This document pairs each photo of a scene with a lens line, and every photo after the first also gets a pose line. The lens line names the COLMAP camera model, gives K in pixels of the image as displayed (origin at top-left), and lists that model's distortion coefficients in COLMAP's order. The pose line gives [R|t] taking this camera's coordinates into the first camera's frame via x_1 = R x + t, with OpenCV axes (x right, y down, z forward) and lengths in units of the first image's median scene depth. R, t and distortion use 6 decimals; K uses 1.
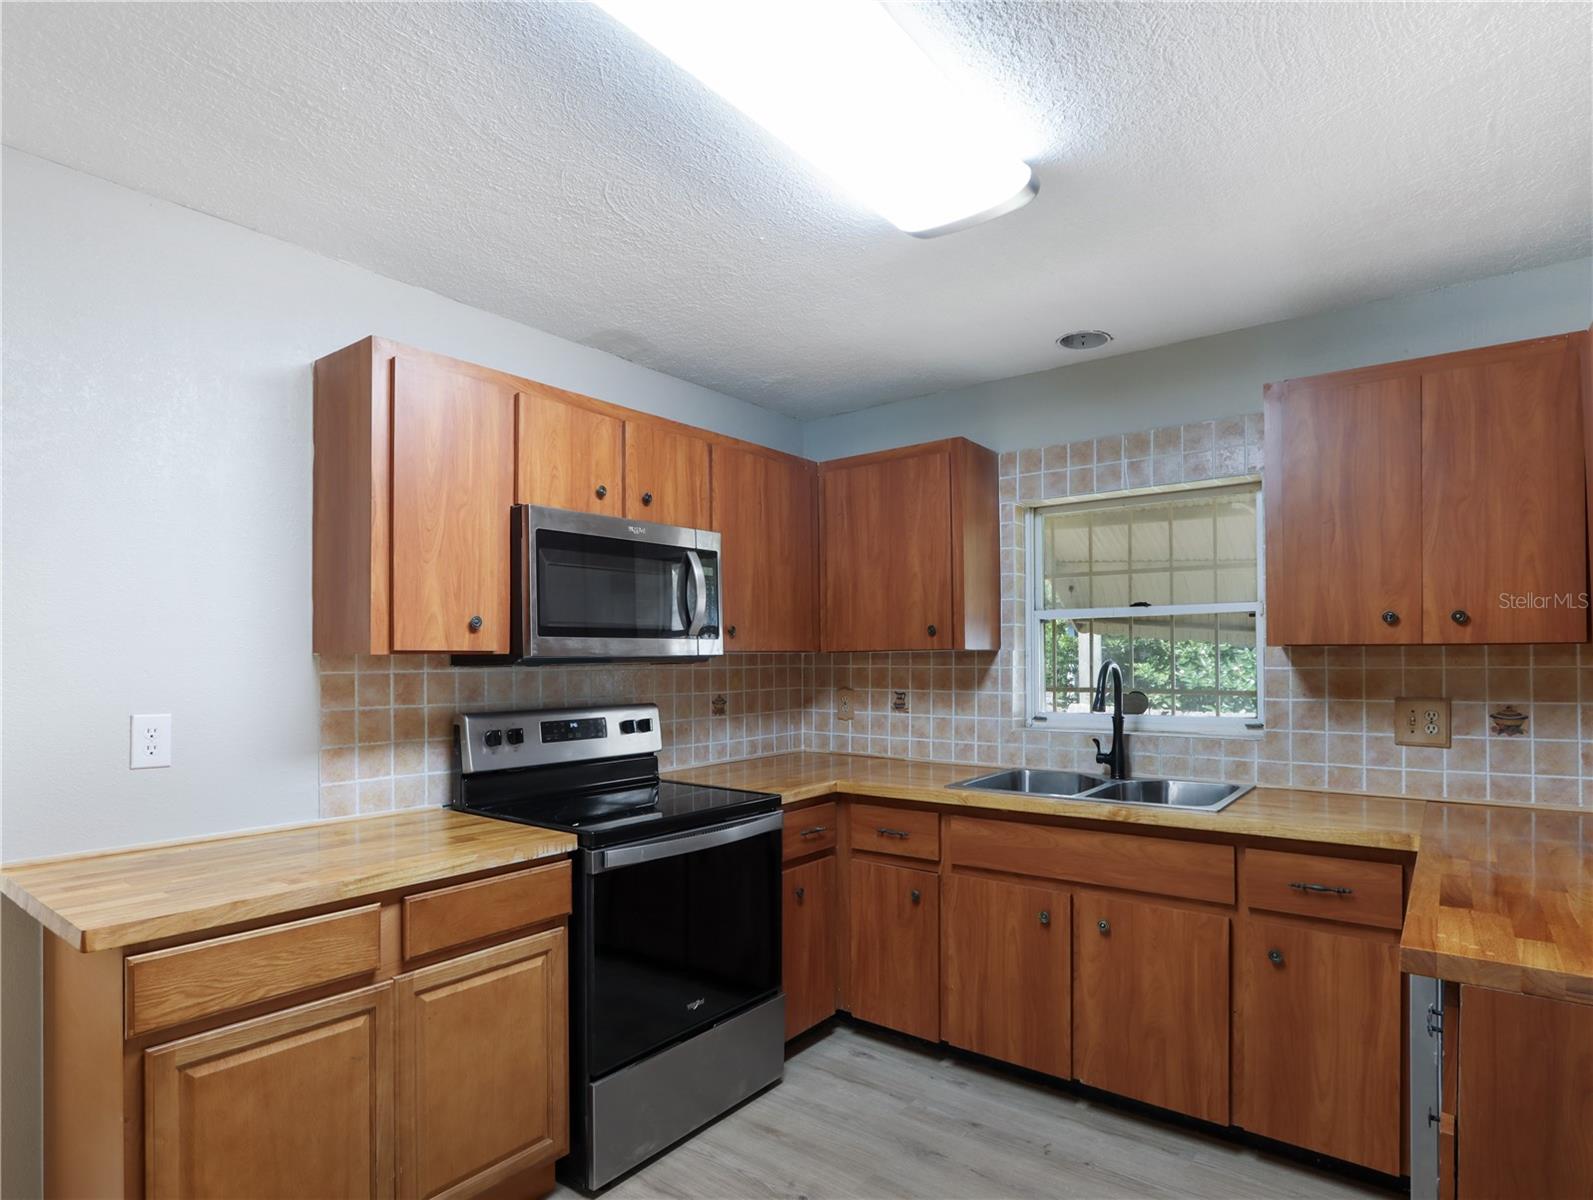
lens RADIAL K [[861.8, 0, 796.1], [0, 861.8, 656.3], [0, 0, 1]] dist [-0.021622, 0.000401]
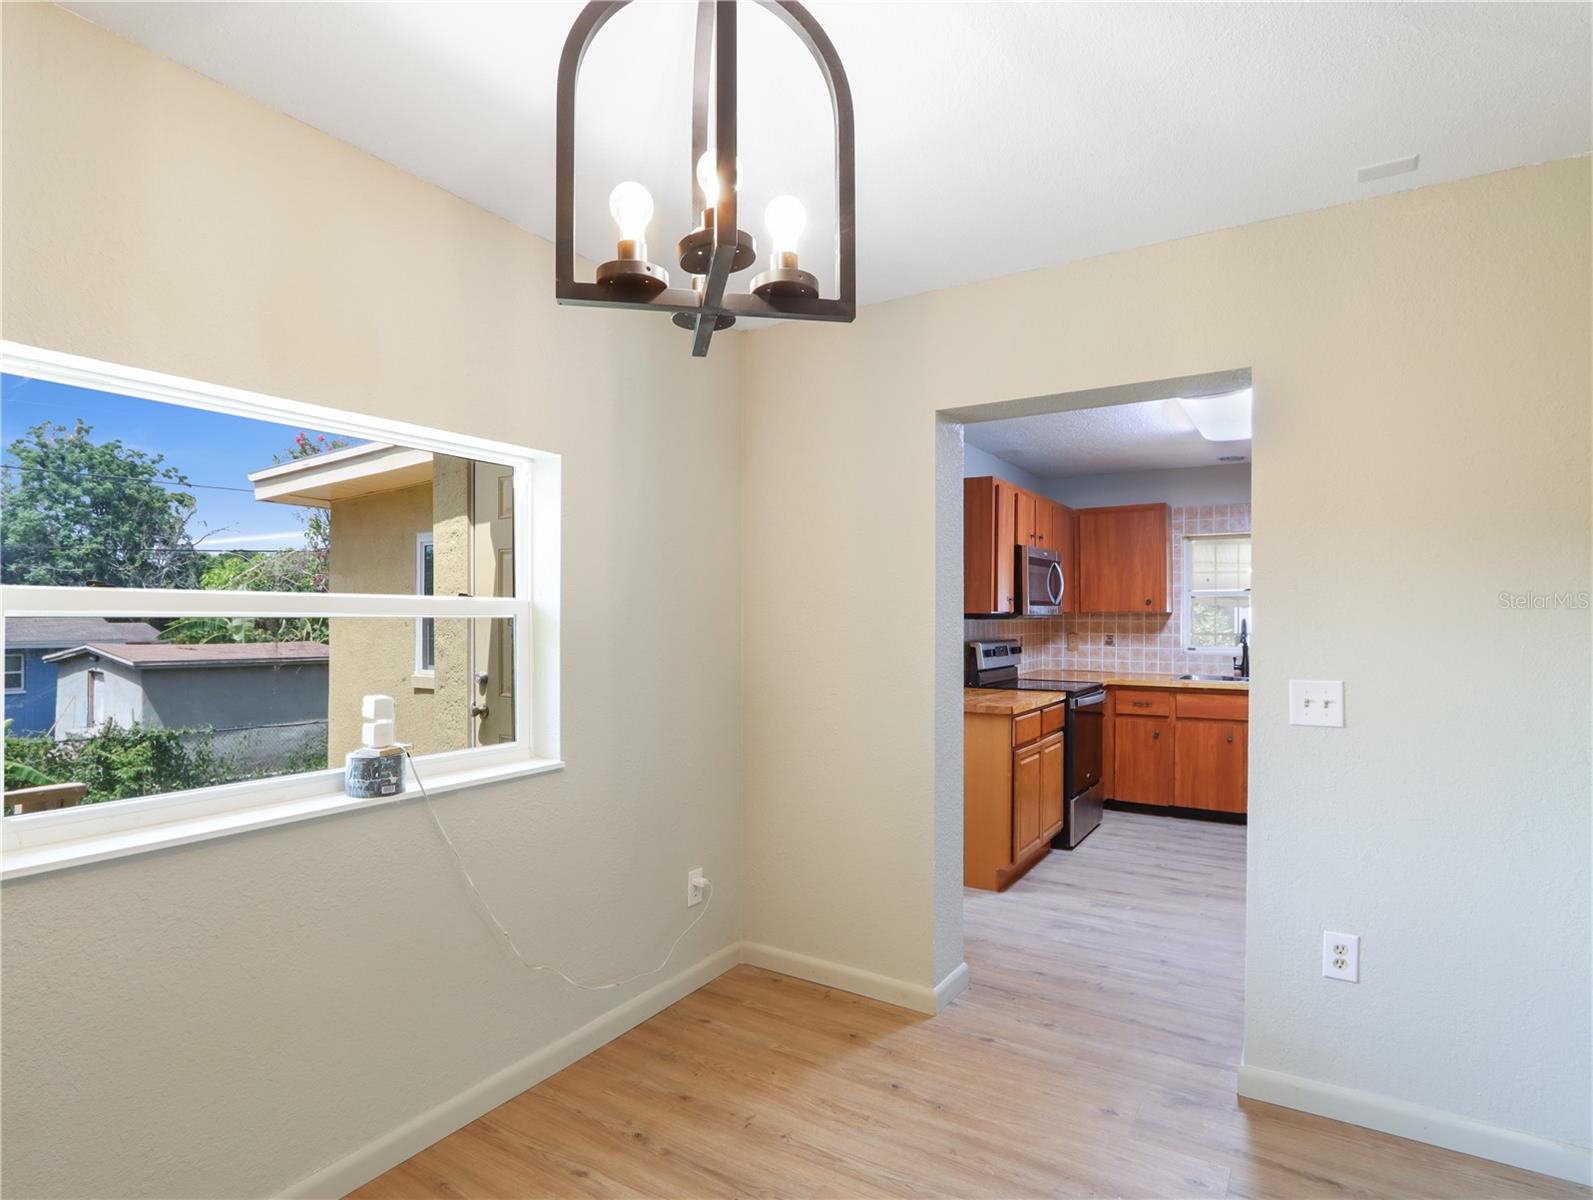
lens RADIAL K [[855.0, 0, 800.9], [0, 855.0, 607.2], [0, 0, 1]] dist [-0.018593, 0.000514]
pose [[0.994629, 0.008205, 0.103175, -1.004941], [-0.007562, 0.999949, -0.006622, 0.000352], [-0.103224, 0.005806, 0.994641, -1.010418]]
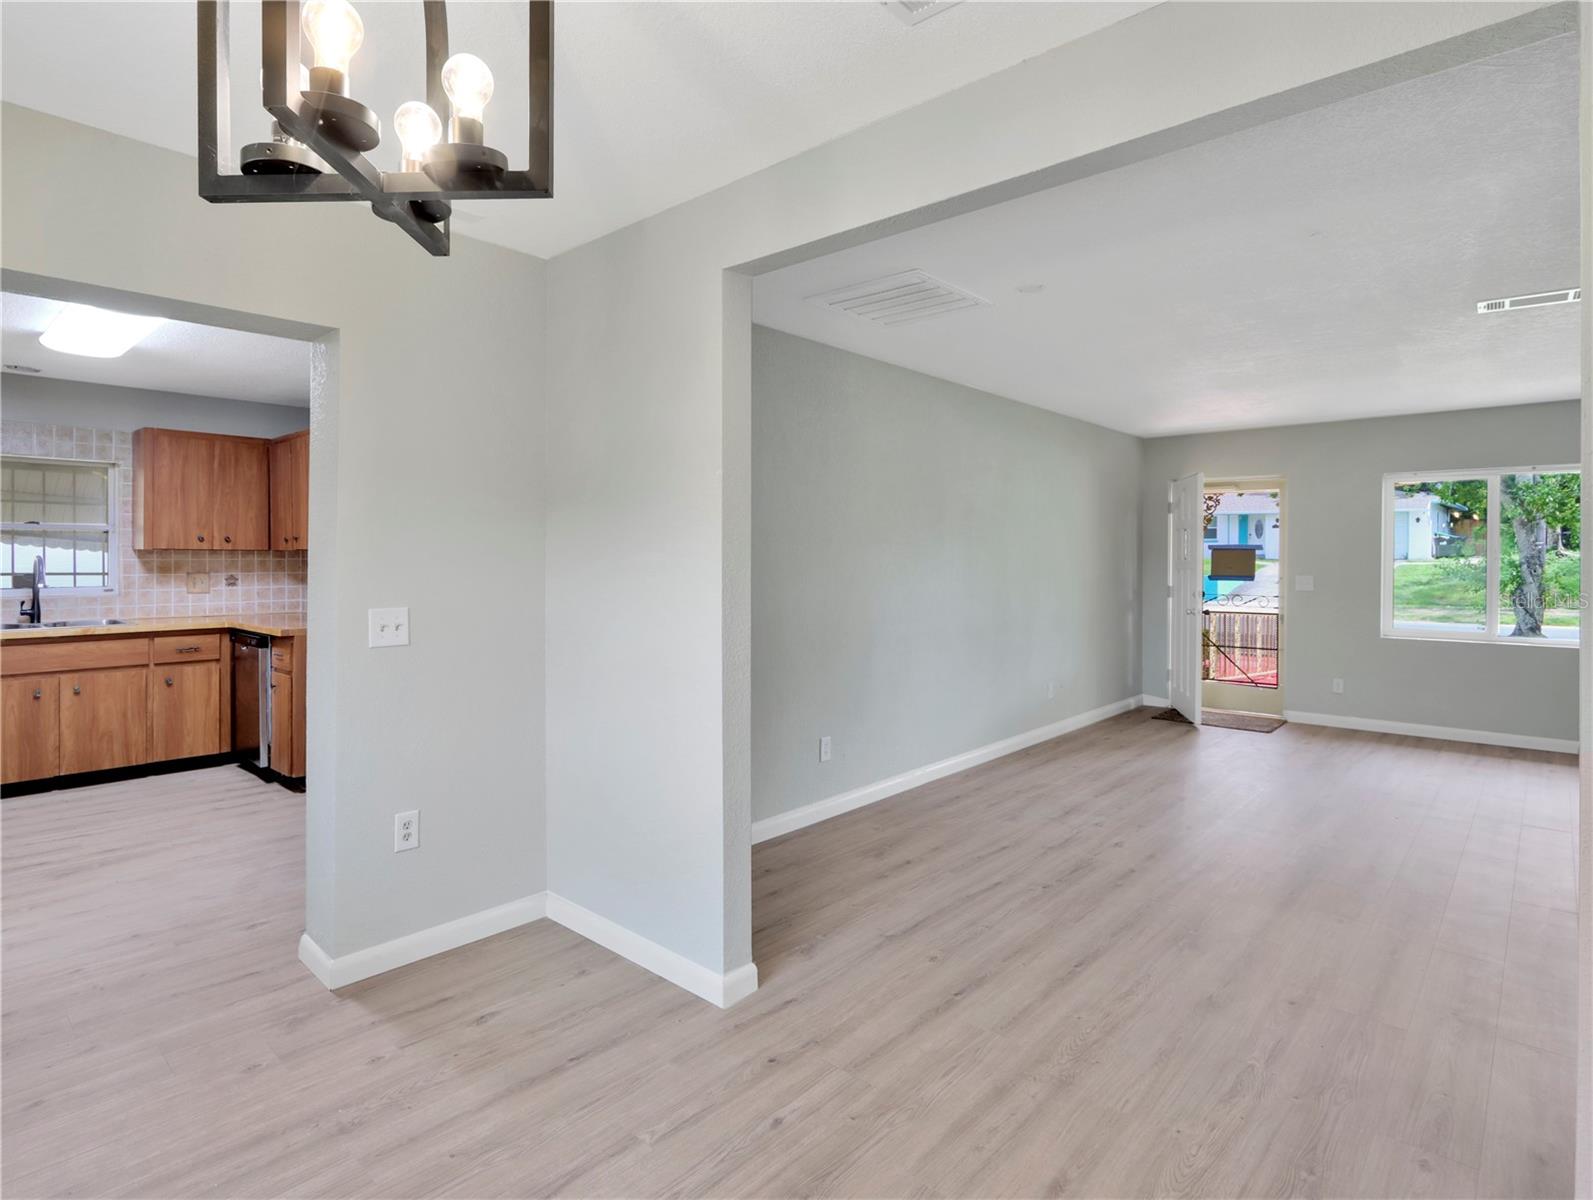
lens RADIAL K [[848.8, 0, 790.7], [0, 848.8, 552.2], [0, 0, 1]] dist [-0.024905, 0.000297]
pose [[0.071349, 0.009829, 0.997403, -1.397842], [-0.007264, 0.999930, -0.009334, 0.003210], [-0.997425, -0.006579, 0.071415, -0.754210]]
